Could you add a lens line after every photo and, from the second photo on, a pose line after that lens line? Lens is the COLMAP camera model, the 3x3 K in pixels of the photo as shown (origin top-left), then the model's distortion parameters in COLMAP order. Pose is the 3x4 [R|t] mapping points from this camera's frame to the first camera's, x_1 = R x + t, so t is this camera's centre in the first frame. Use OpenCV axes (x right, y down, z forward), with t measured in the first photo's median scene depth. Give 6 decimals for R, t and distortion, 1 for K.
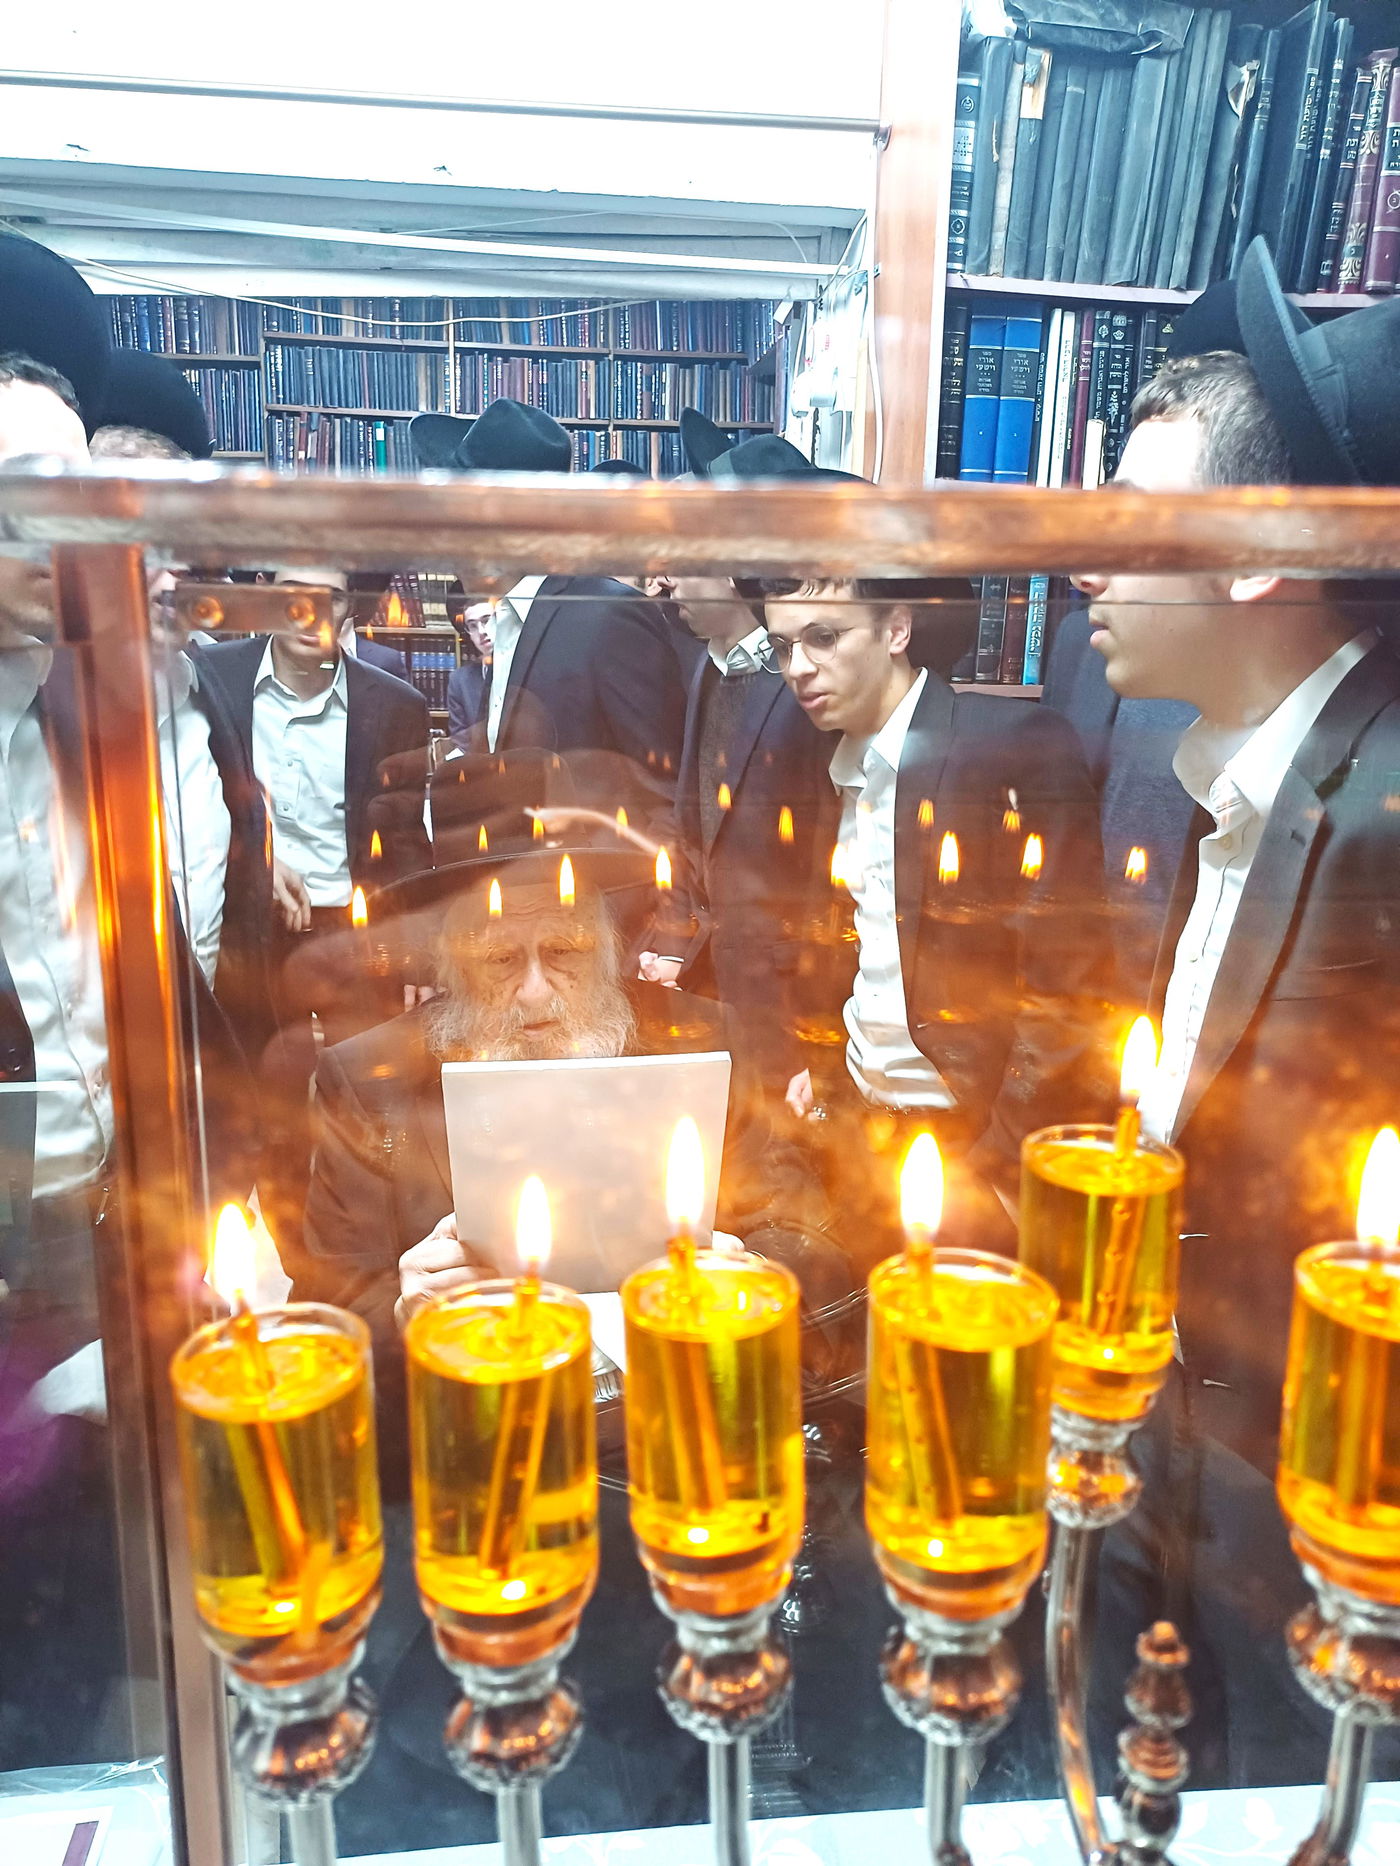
lens RADIAL K [[1353.1, 0, 700.0], [0, 1353.1, 933.0], [0, 0, 1]] dist [-0.004461, -0.000927]
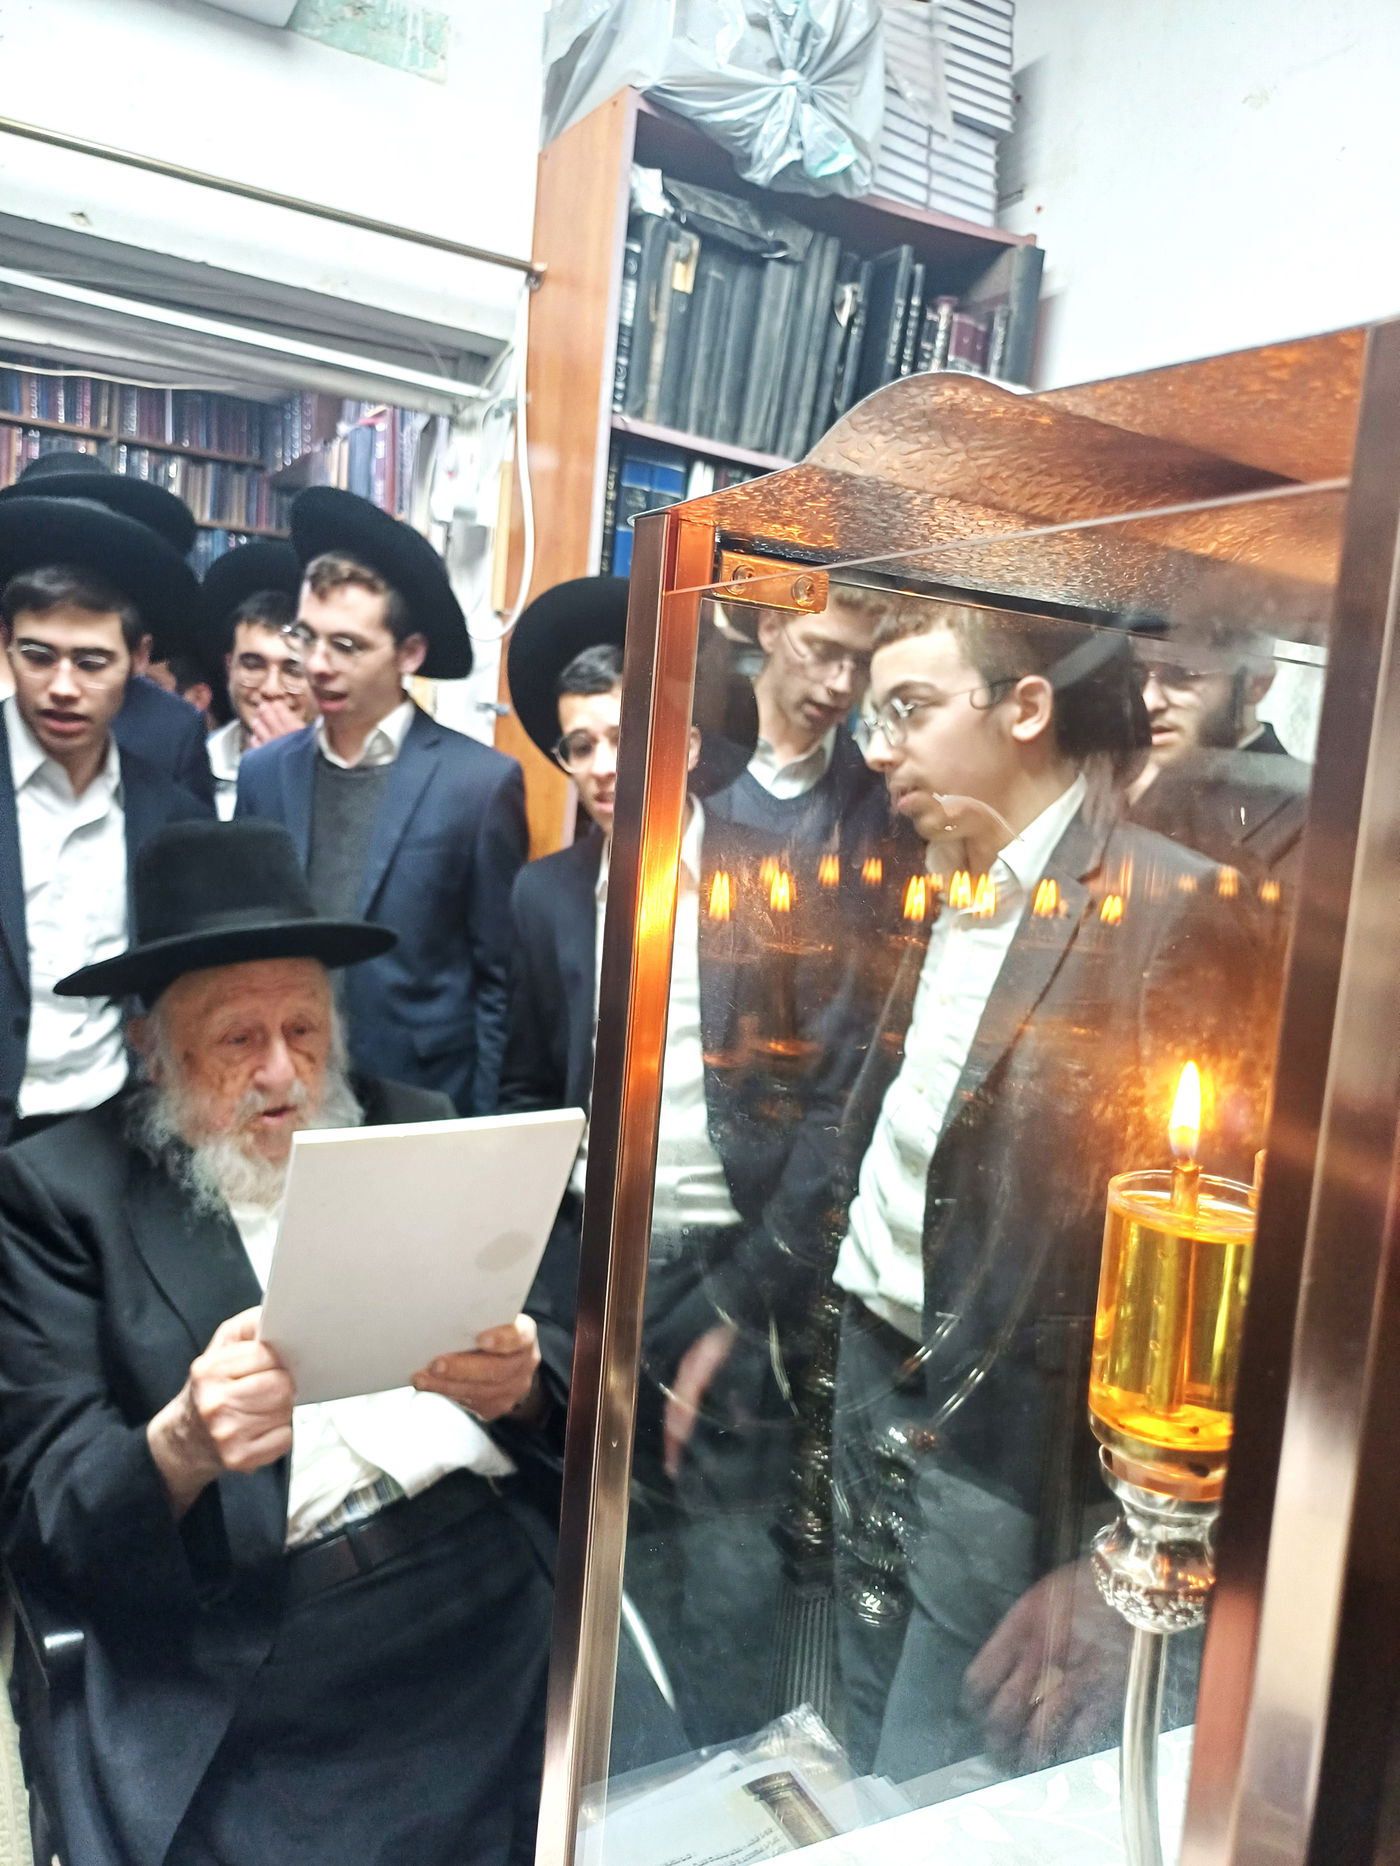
lens RADIAL K [[1333.2, 0, 700.0], [0, 1333.2, 933.0], [0, 0, 1]] dist [-0.002966, -0.004912]
pose [[0.928322, 0.030294, 0.370541, -0.129156], [0.002043, 0.996244, -0.086568, 0.017320], [-0.371771, 0.081120, 0.924773, 0.023230]]
